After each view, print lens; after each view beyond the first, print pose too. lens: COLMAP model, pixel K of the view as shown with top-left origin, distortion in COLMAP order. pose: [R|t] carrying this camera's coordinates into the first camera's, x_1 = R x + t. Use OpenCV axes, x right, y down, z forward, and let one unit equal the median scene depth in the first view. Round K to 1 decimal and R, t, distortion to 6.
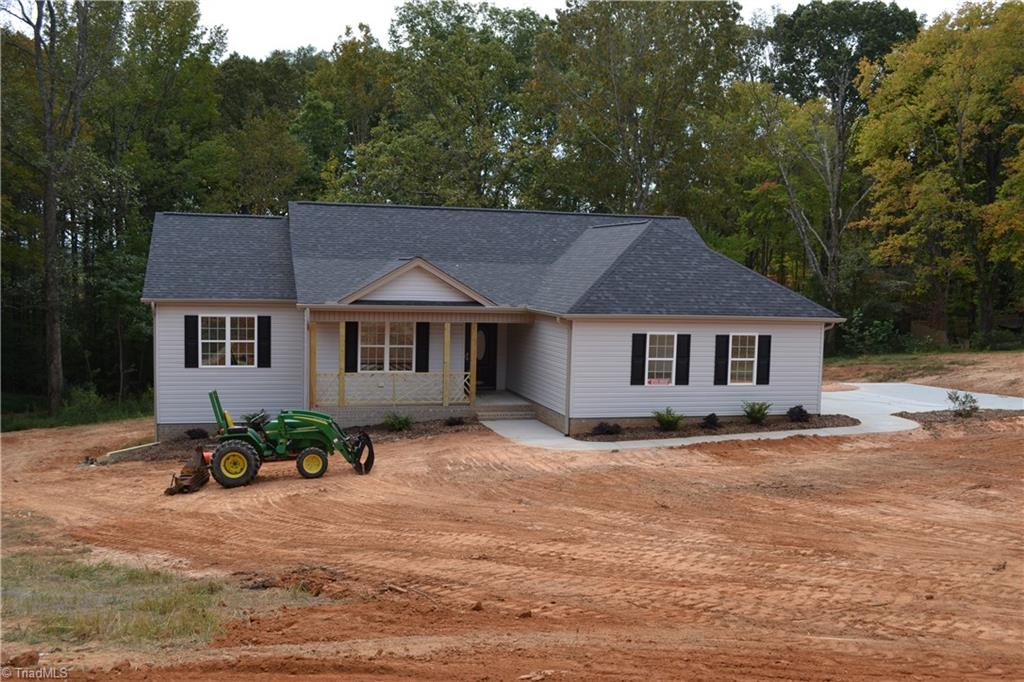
lens RADIAL K [[1008.6, 0, 512.0], [0, 1008.6, 341.0], [0, 0, 1]] dist [-0.064502, -0.012643]
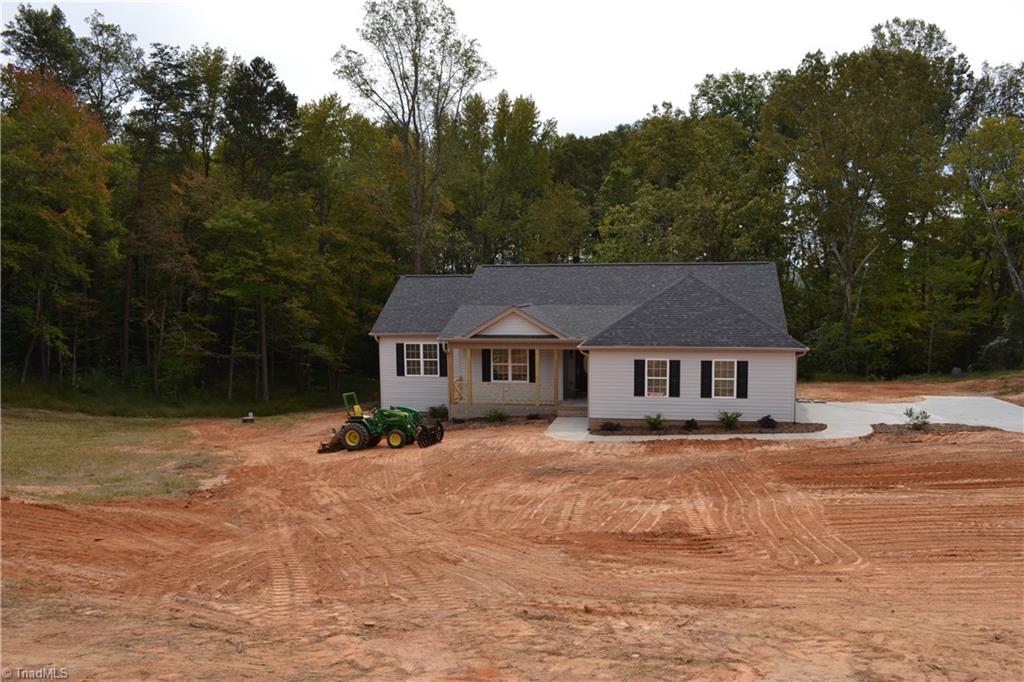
lens RADIAL K [[819.9, 0, 514.7], [0, 819.9, 353.0], [0, 0, 1]] dist [-0.080999, 0.009940]
pose [[0.893232, 0.006695, -0.449546, 0.464226], [0.001204, 0.999850, 0.017283, -0.035024], [0.449595, -0.015979, 0.893090, -0.089878]]
